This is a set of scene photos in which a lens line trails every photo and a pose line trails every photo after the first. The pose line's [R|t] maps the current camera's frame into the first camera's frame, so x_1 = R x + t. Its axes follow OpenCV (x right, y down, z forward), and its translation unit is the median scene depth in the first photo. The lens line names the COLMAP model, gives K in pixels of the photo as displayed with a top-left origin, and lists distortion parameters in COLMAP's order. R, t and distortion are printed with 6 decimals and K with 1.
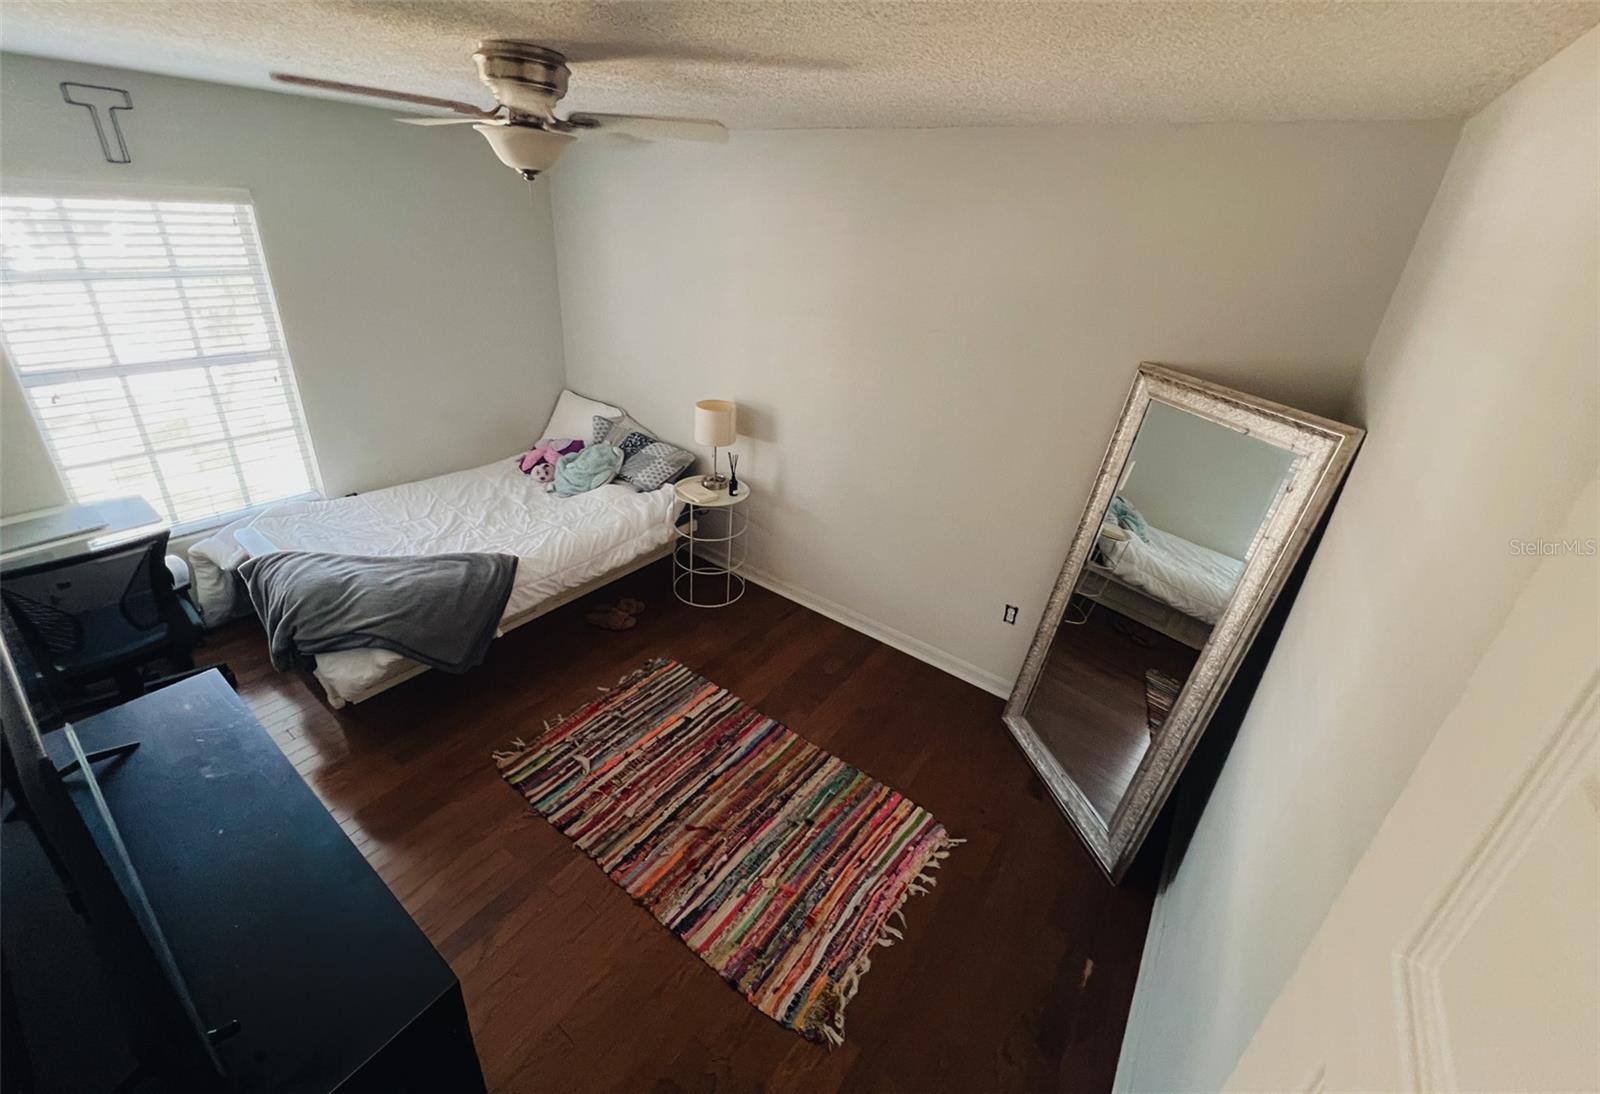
lens RADIAL K [[643.6, 0, 796.0], [0, 643.6, 489.0], [0, 0, 1]] dist [-0.000892, -0.000143]
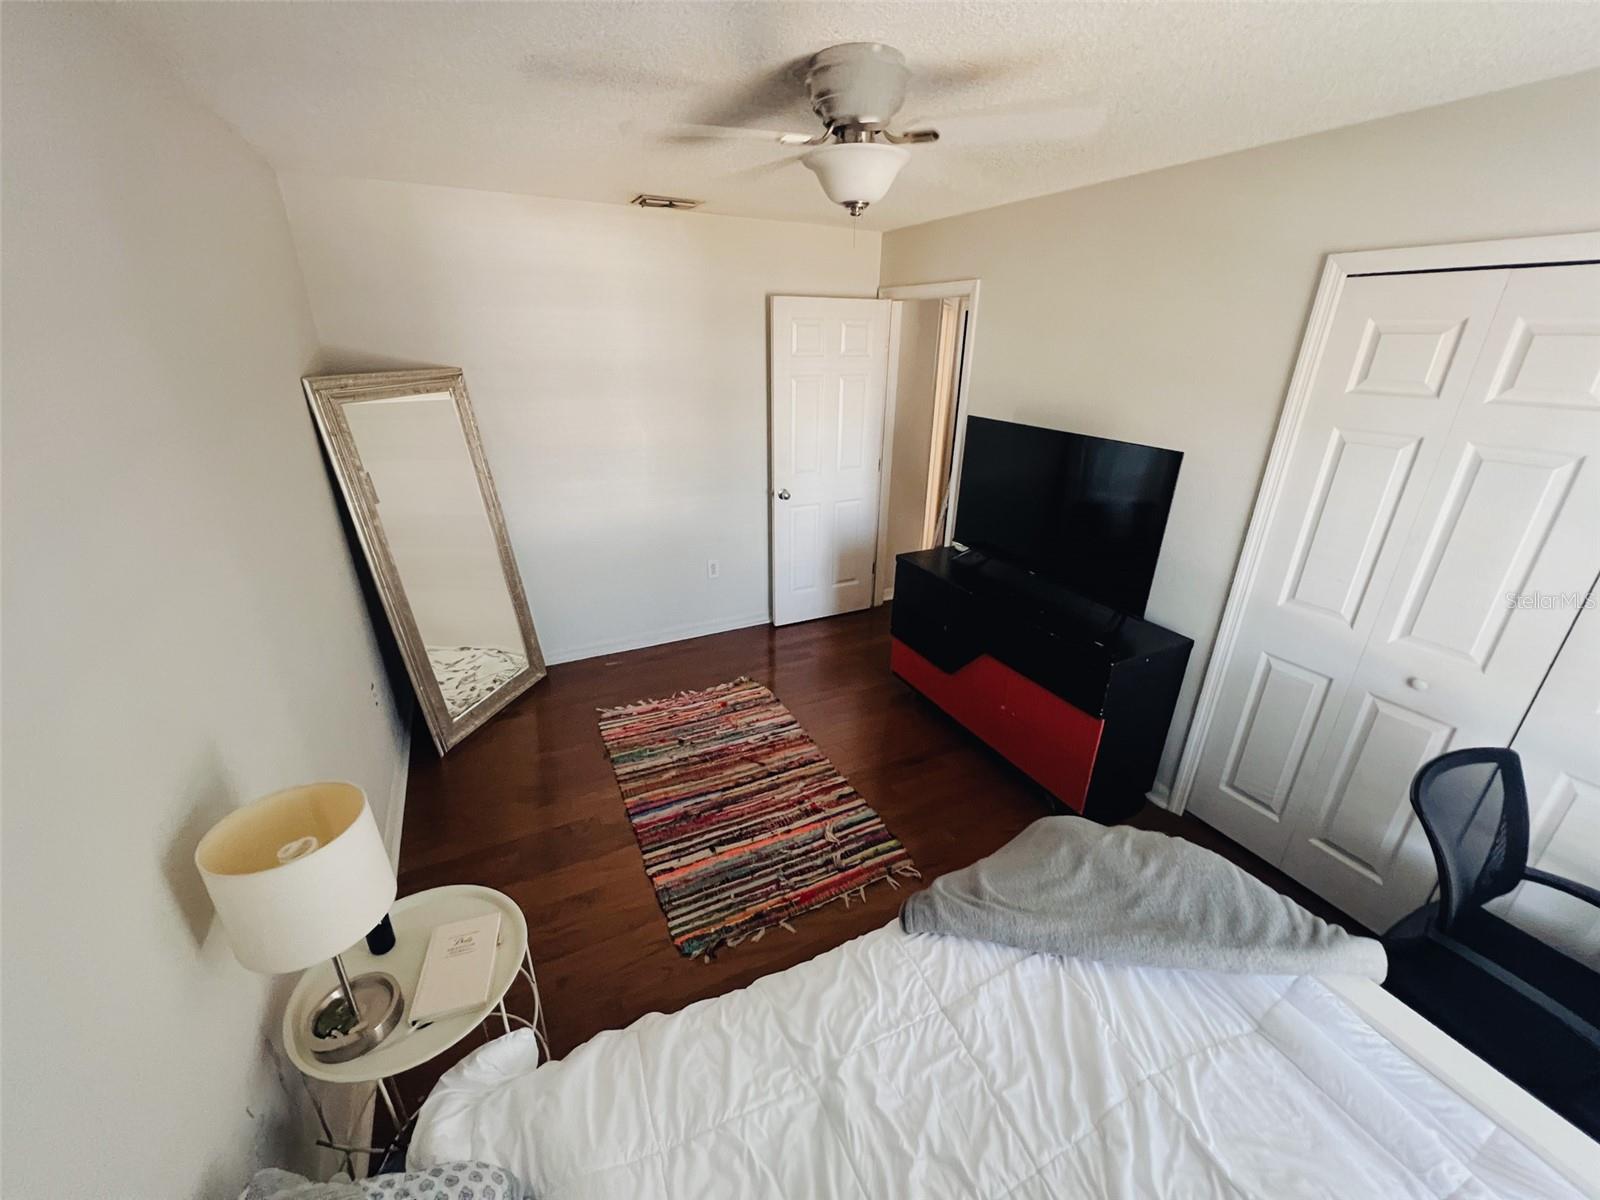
lens RADIAL K [[640.2, 0, 800.0], [0, 640.2, 600.0], [0, 0, 1]] dist [-0.000689, -0.000062]
pose [[-0.890864, -0.243246, 0.383657, -0.549561], [0.108181, 0.706658, 0.699236, -0.496680], [-0.441201, 0.664429, -0.603222, 1.306813]]
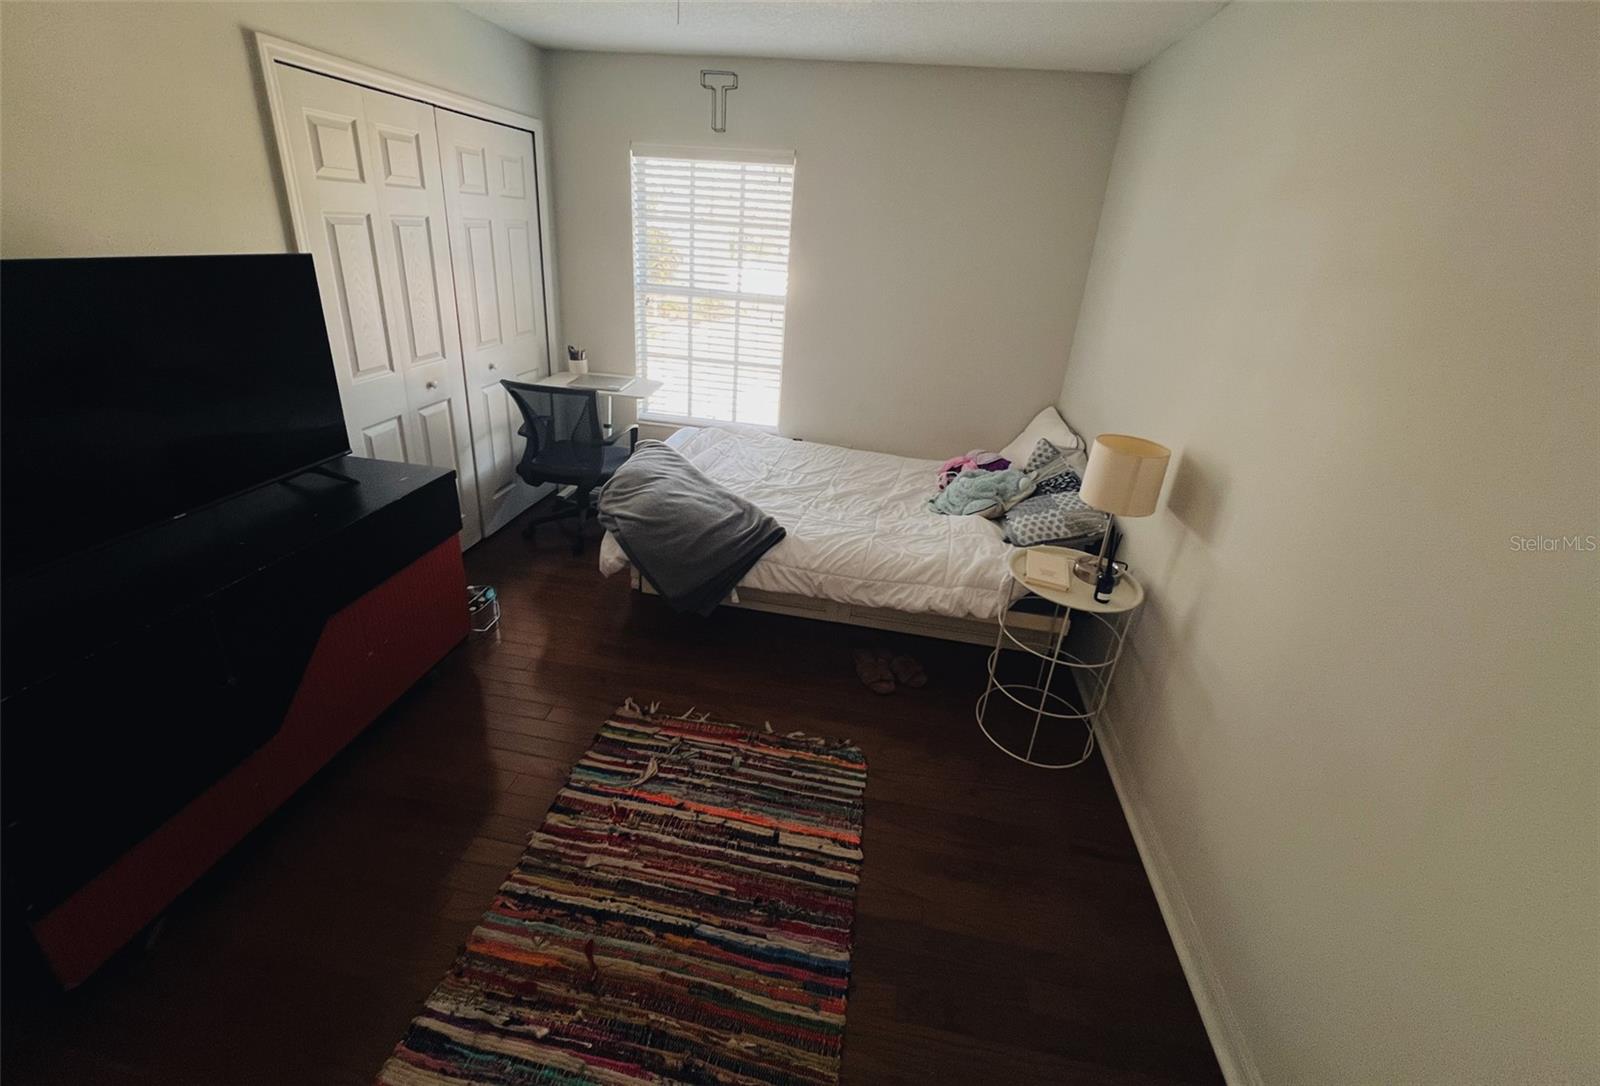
lens RADIAL K [[647.2, 0, 793.7], [0, 647.2, 476.1], [0, 0, 1]] dist [0.013085, 0.000302]
pose [[0.457149, 0.290914, -0.840466, 0.307528], [-0.386129, 0.916206, 0.107106, -0.064390], [0.801199, 0.275565, 0.531173, 0.584719]]
